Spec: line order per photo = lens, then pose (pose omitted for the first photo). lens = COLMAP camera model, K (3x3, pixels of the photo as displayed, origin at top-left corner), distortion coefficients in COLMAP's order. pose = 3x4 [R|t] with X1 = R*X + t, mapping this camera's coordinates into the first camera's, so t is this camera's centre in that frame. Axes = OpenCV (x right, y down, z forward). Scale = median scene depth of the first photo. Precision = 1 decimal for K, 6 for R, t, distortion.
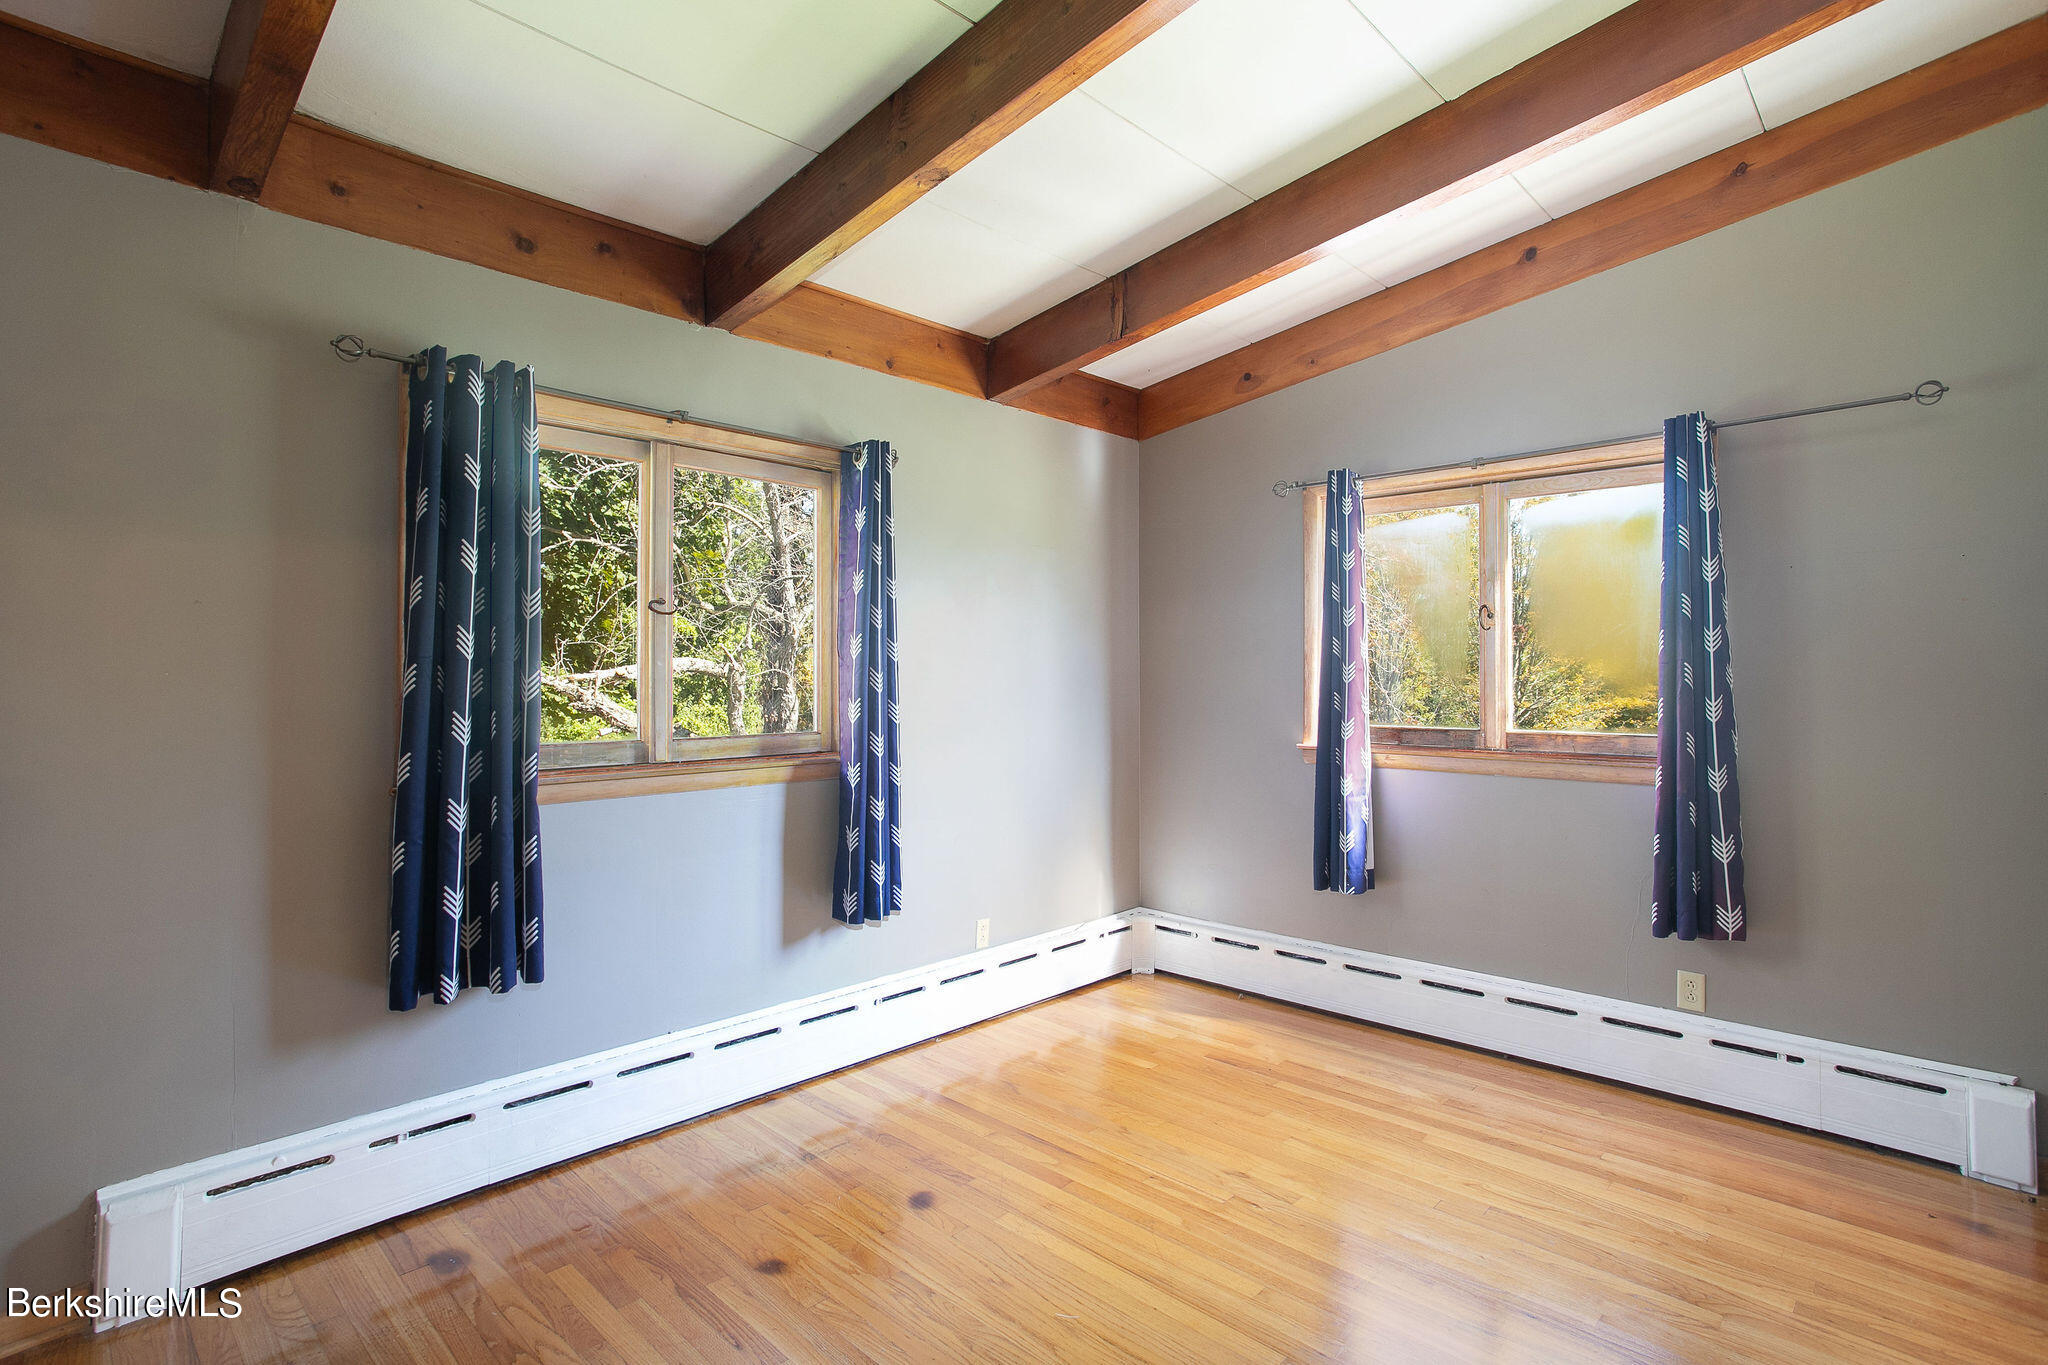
lens RADIAL K [[990.0, 0, 1013.1], [0, 990.0, 677.8], [0, 0, 1]] dist [-0.044784, 0.032748]
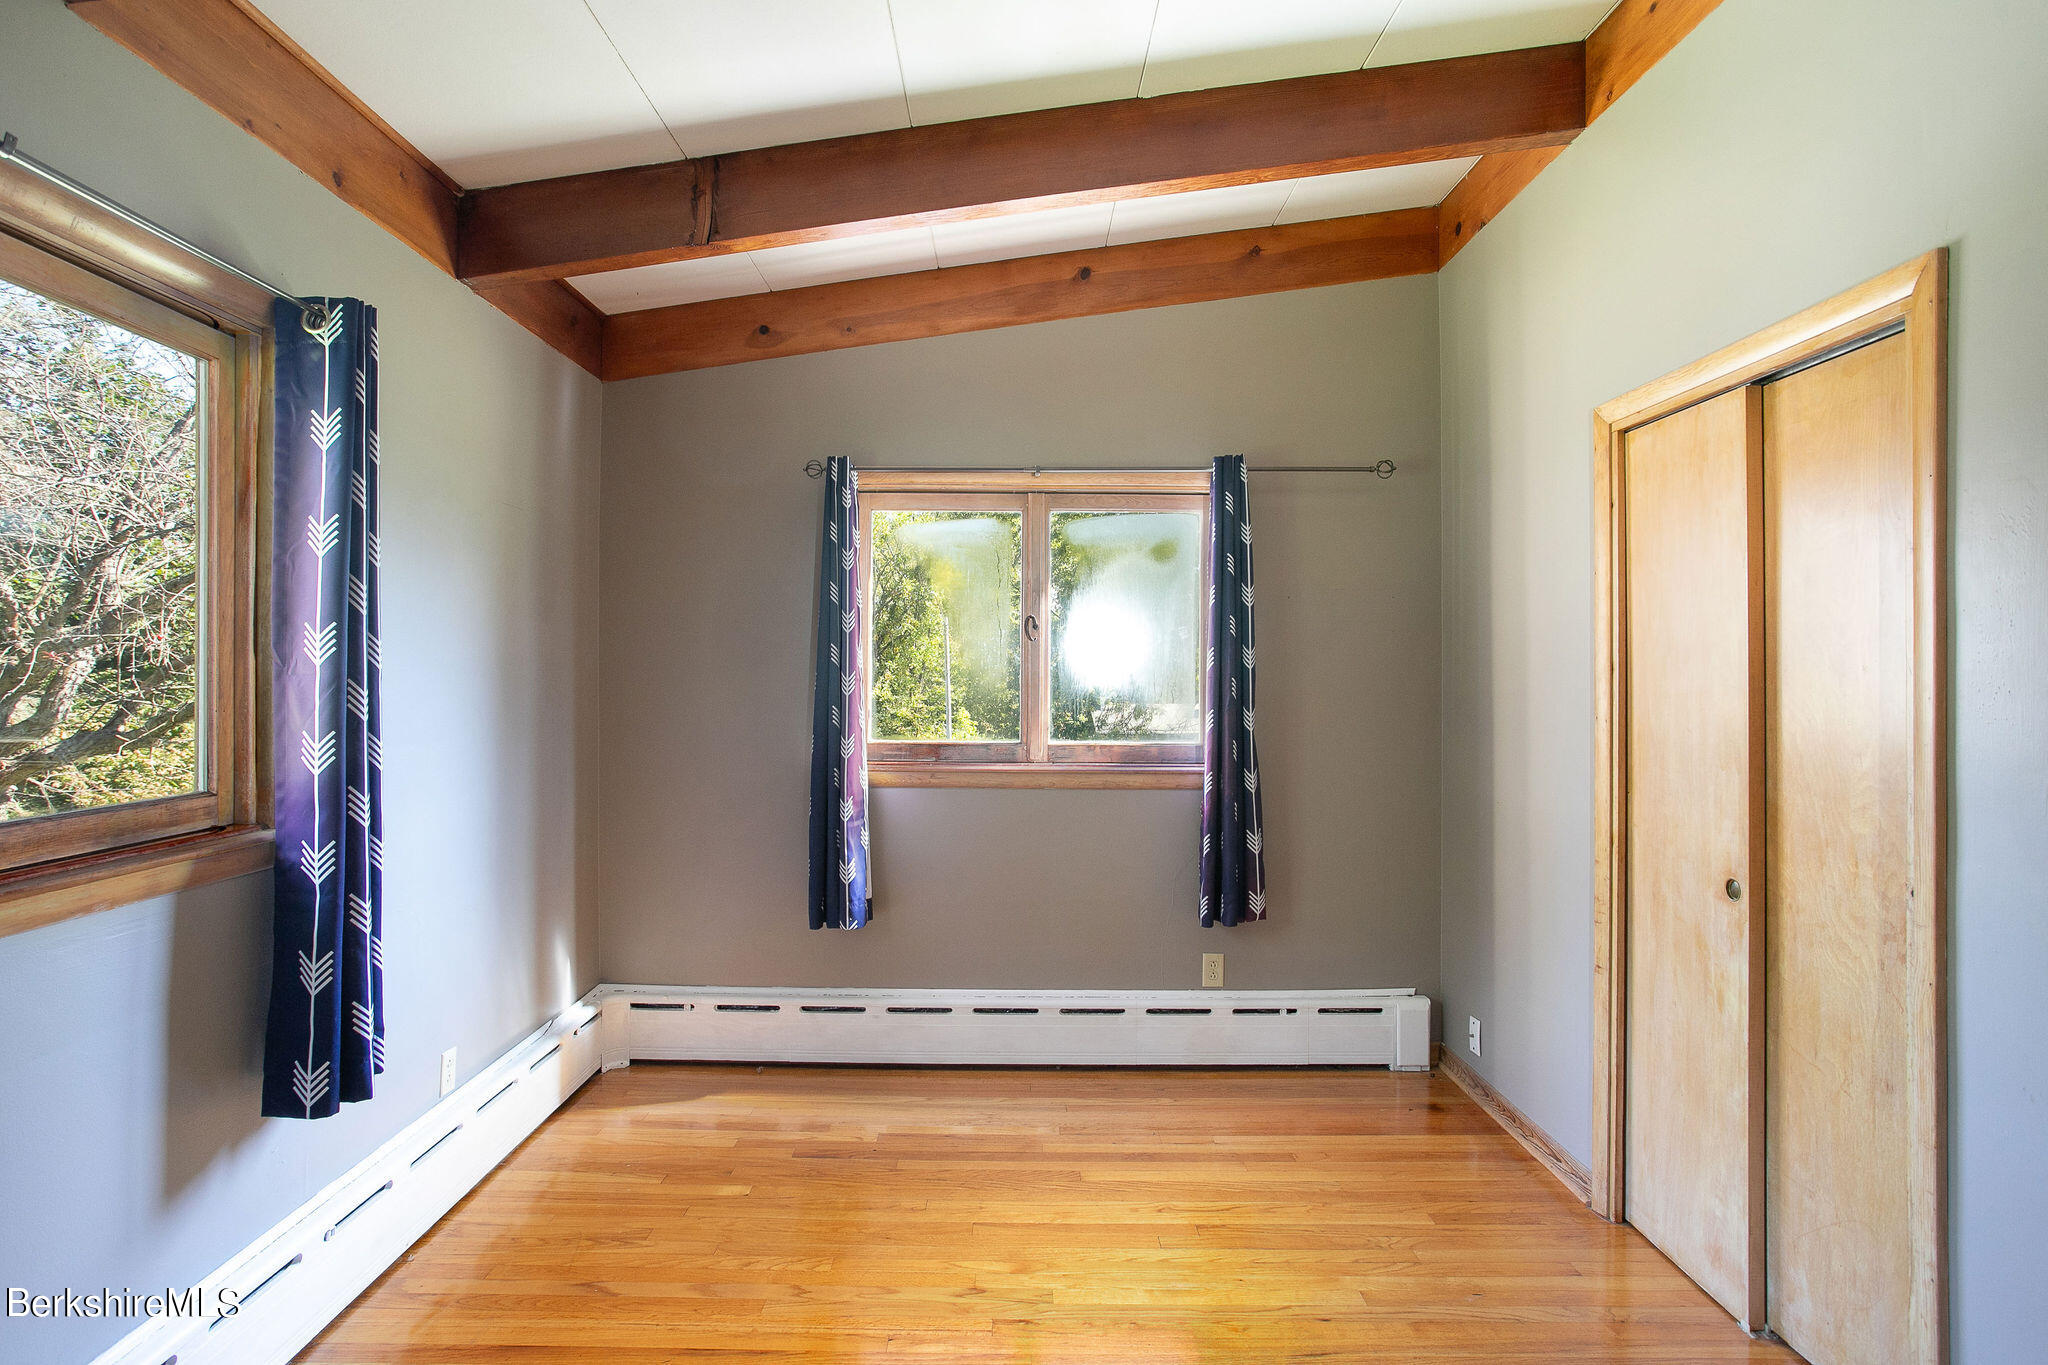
lens RADIAL K [[1047.0, 0, 991.8], [0, 1047.0, 686.7], [0, 0, 1]] dist [-0.058506, 0.044828]
pose [[0.731228, -0.002716, 0.682128, -0.281645], [-0.002635, 0.999973, 0.006806, -0.011187], [-0.682128, -0.006775, 0.731202, 0.277004]]
